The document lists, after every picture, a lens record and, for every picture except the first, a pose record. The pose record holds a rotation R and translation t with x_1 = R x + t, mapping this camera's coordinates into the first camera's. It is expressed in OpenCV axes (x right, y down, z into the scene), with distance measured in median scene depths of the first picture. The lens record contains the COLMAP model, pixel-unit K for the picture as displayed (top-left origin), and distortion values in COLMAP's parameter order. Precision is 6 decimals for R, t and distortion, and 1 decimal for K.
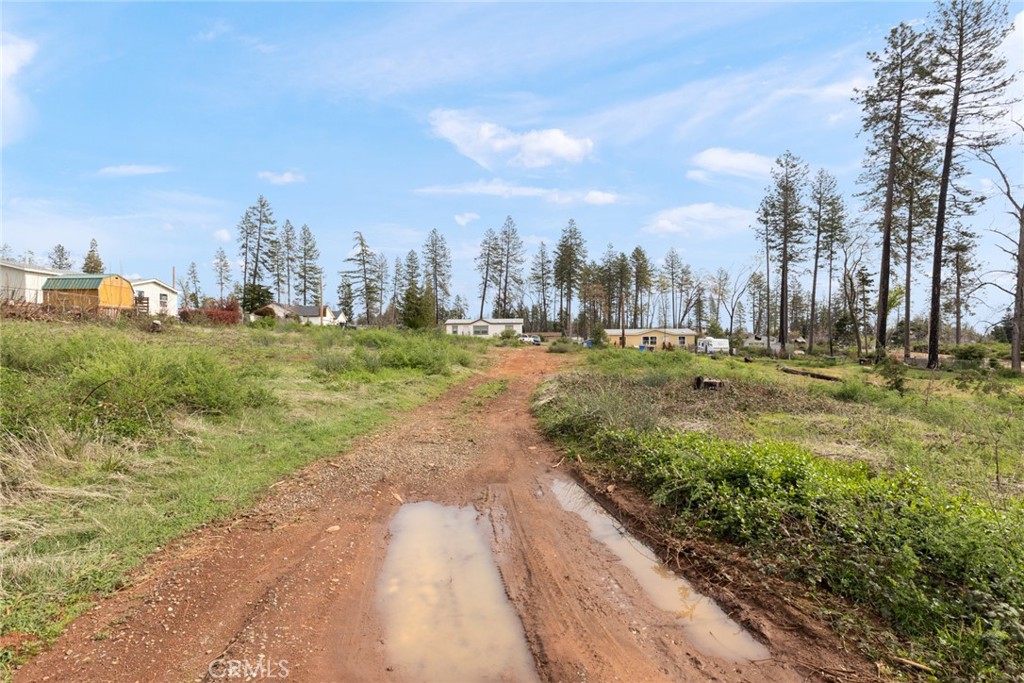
lens RADIAL K [[491.6, 0, 520.9], [0, 491.6, 342.8], [0, 0, 1]] dist [-0.001698, -0.001185]
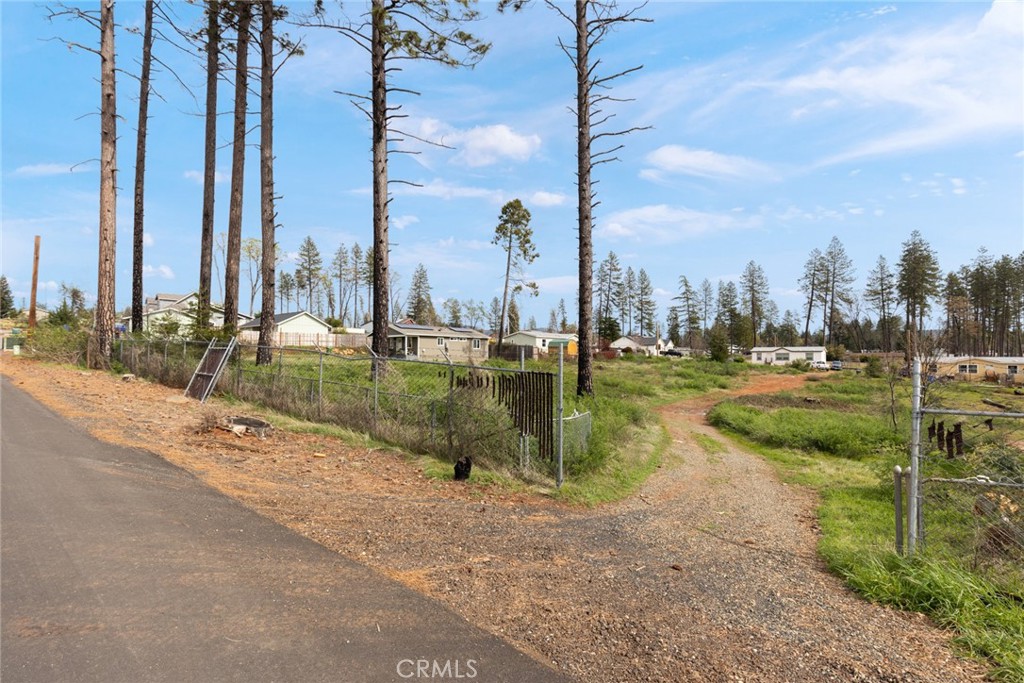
lens RADIAL K [[491.6, 0, 511.1], [0, 491.6, 340.3], [0, 0, 1]] dist [-0.001698, -0.001185]
pose [[0.788744, -0.008949, -0.614657, 0.080187], [-0.009000, 0.999619, -0.026102, -0.016545], [0.614656, 0.026119, 0.788363, -0.221975]]
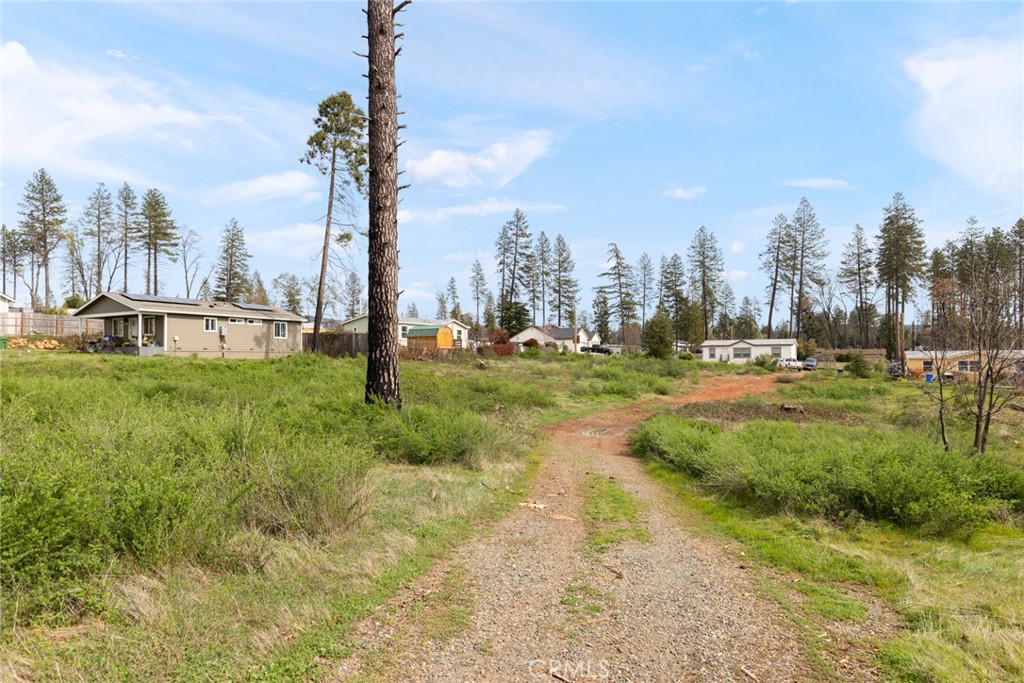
lens RADIAL K [[673.7, 0, 514.1], [0, 673.7, 341.4], [0, 0, 1]] dist [0.009412, -0.004047]
pose [[0.887528, -0.009965, -0.460647, 0.066765], [-0.001218, 0.999712, -0.023974, -0.009615], [0.460753, 0.021838, 0.887260, -0.160069]]
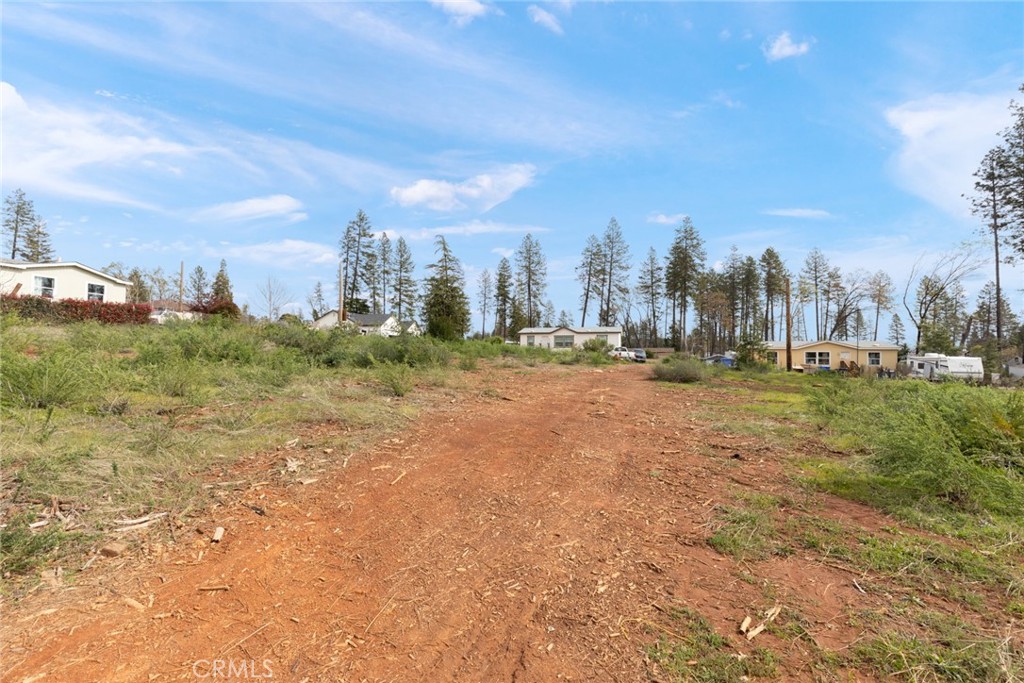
lens RADIAL K [[457.8, 0, 508.3], [0, 457.8, 352.9], [0, 0, 1]] dist [0.004993, -0.000804]
pose [[0.965971, 0.009586, -0.258473, 0.011026], [-0.012808, 0.999860, -0.010786, 0.000300], [0.258334, 0.013729, 0.965958, 0.168399]]
